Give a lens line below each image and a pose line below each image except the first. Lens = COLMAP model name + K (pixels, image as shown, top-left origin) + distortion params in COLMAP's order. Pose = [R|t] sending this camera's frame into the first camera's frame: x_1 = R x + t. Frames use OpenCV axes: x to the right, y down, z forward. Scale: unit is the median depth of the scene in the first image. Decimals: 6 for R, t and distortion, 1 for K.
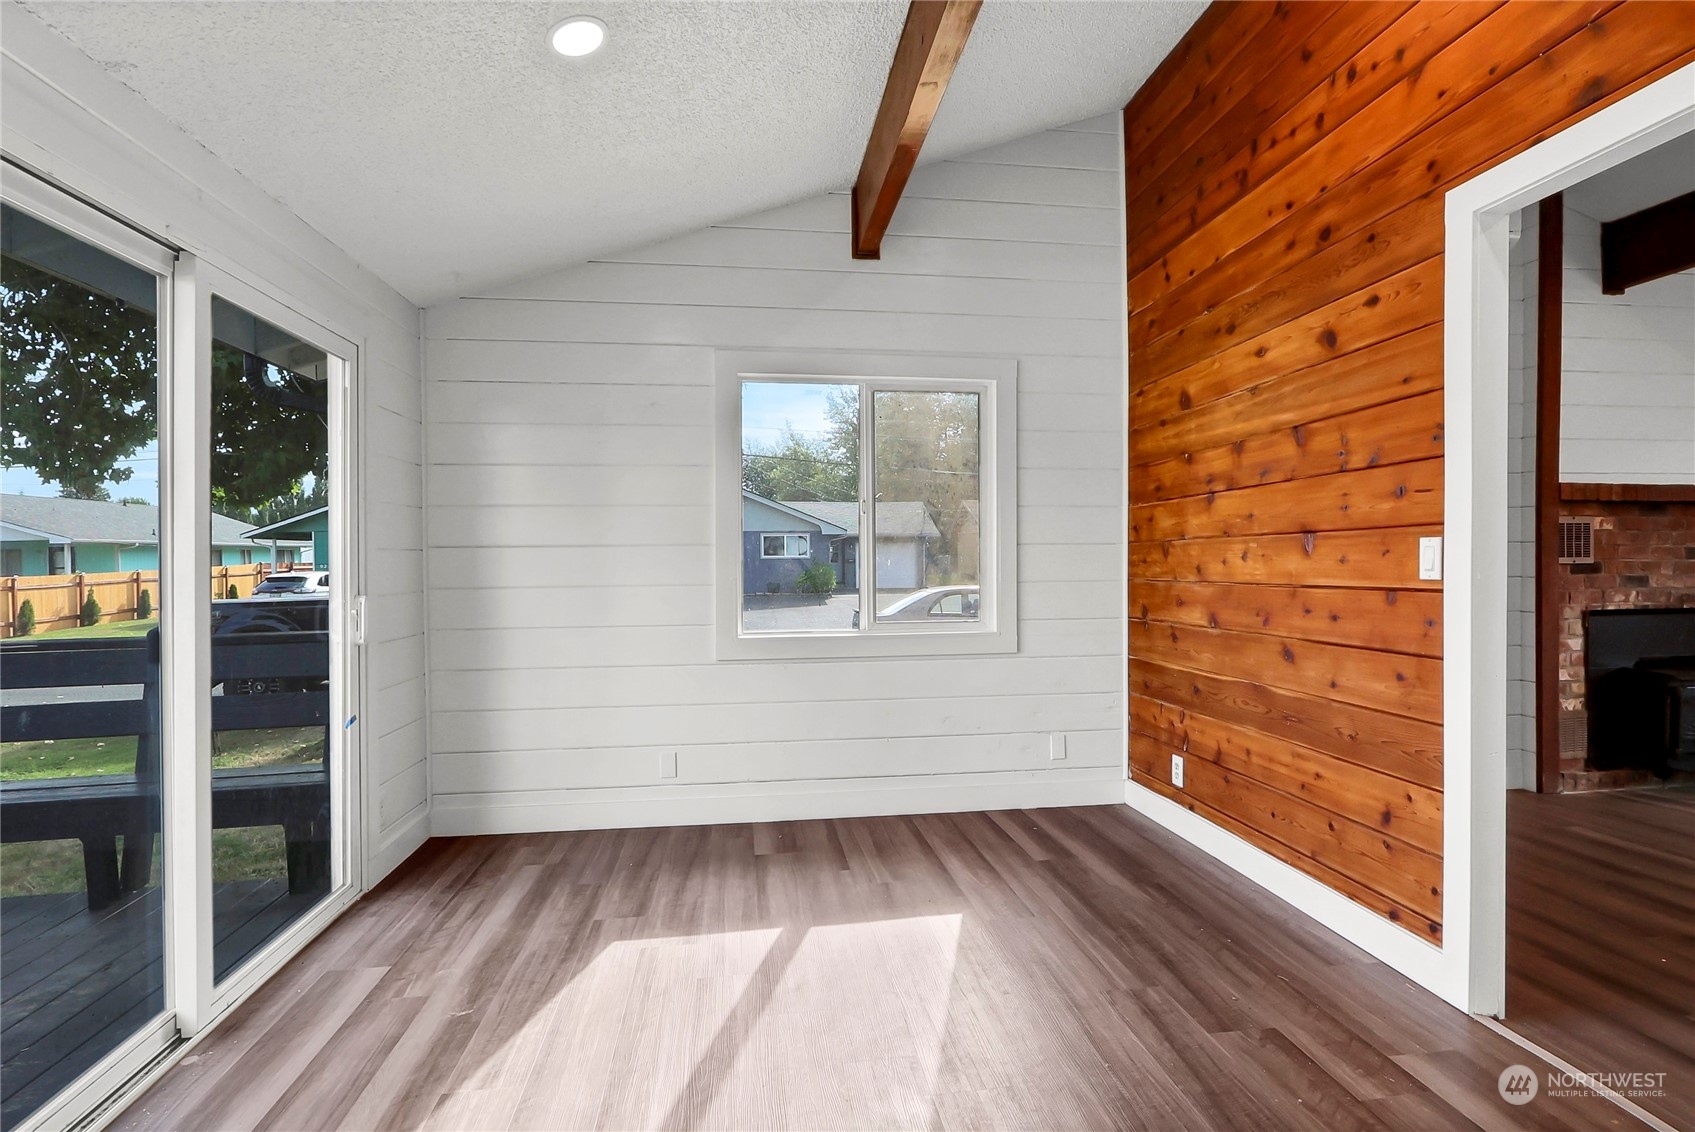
lens RADIAL K [[868.8, 0, 873.2], [0, 868.8, 572.4], [0, 0, 1]] dist [0.000433, 0.000114]
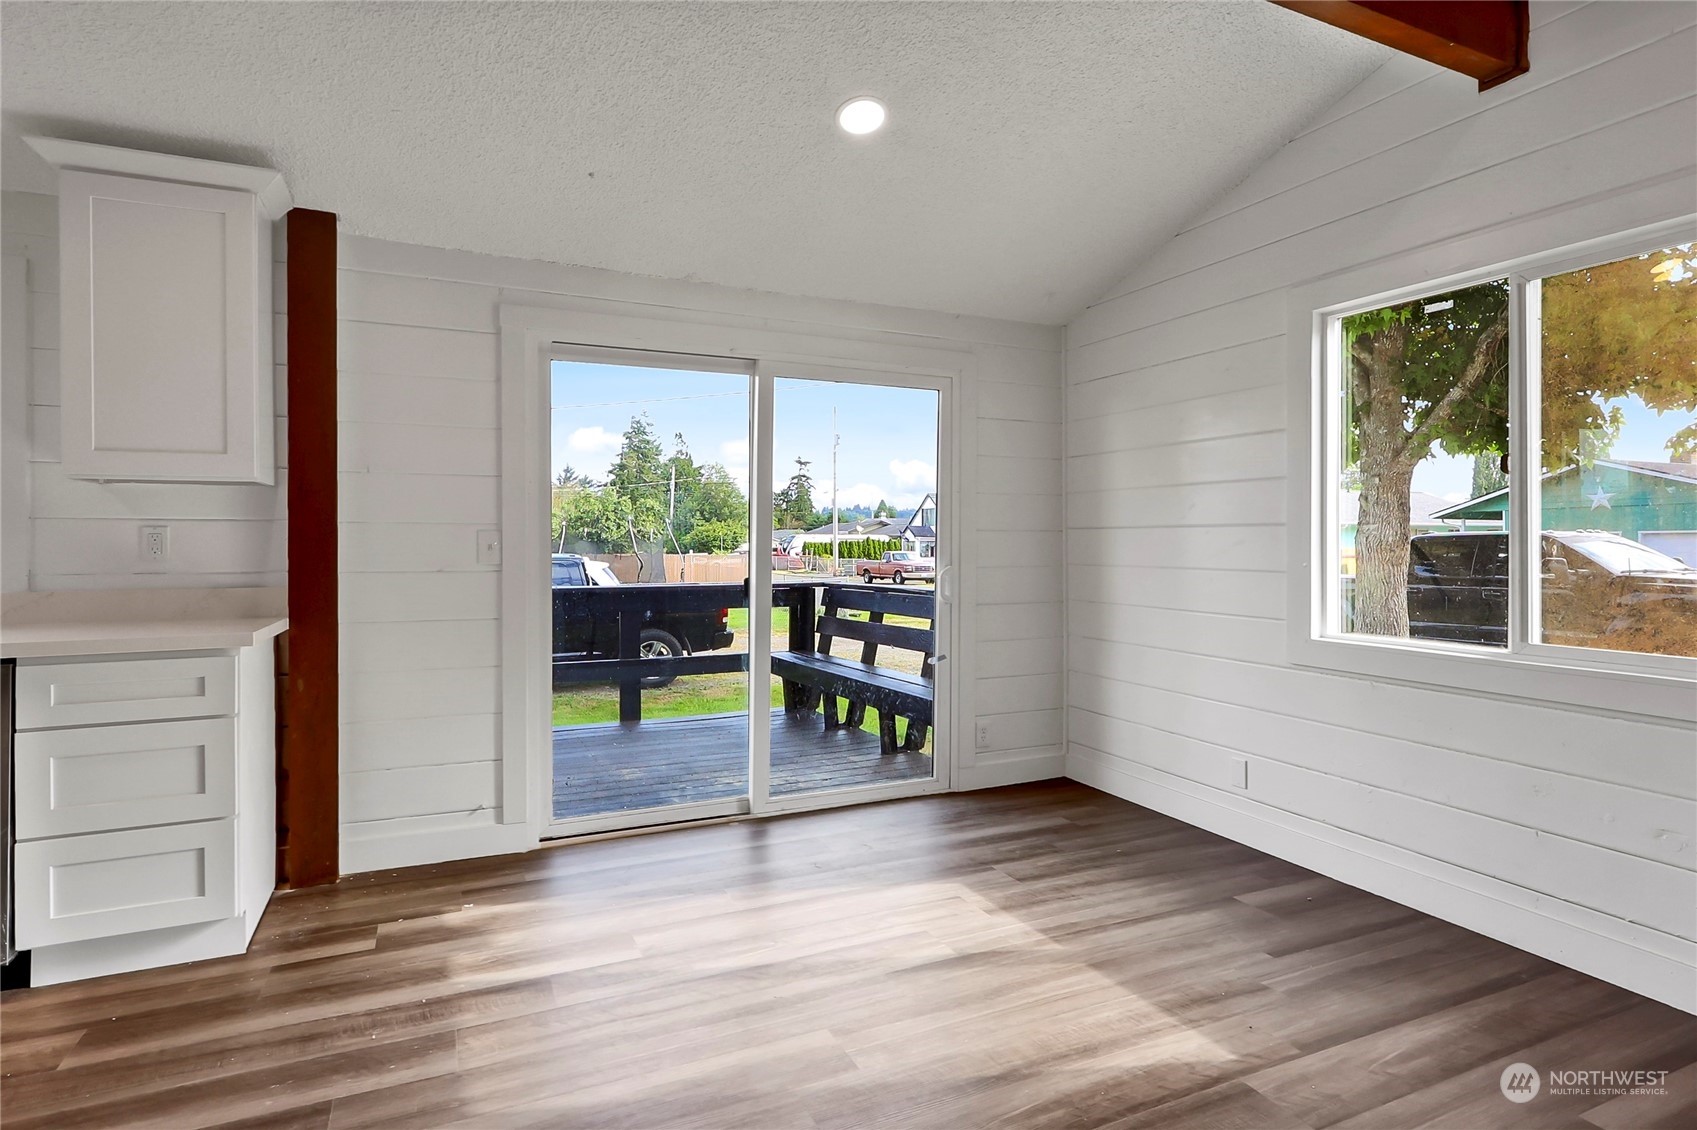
lens RADIAL K [[842.6, 0, 852.7], [0, 842.6, 549.0], [0, 0, 1]] dist [-0.003084, -0.000193]
pose [[0.302897, 0.015382, -0.952899, 0.555571], [-0.017567, 0.999790, 0.010555, -0.010076], [0.952861, 0.013543, 0.303104, 0.437268]]
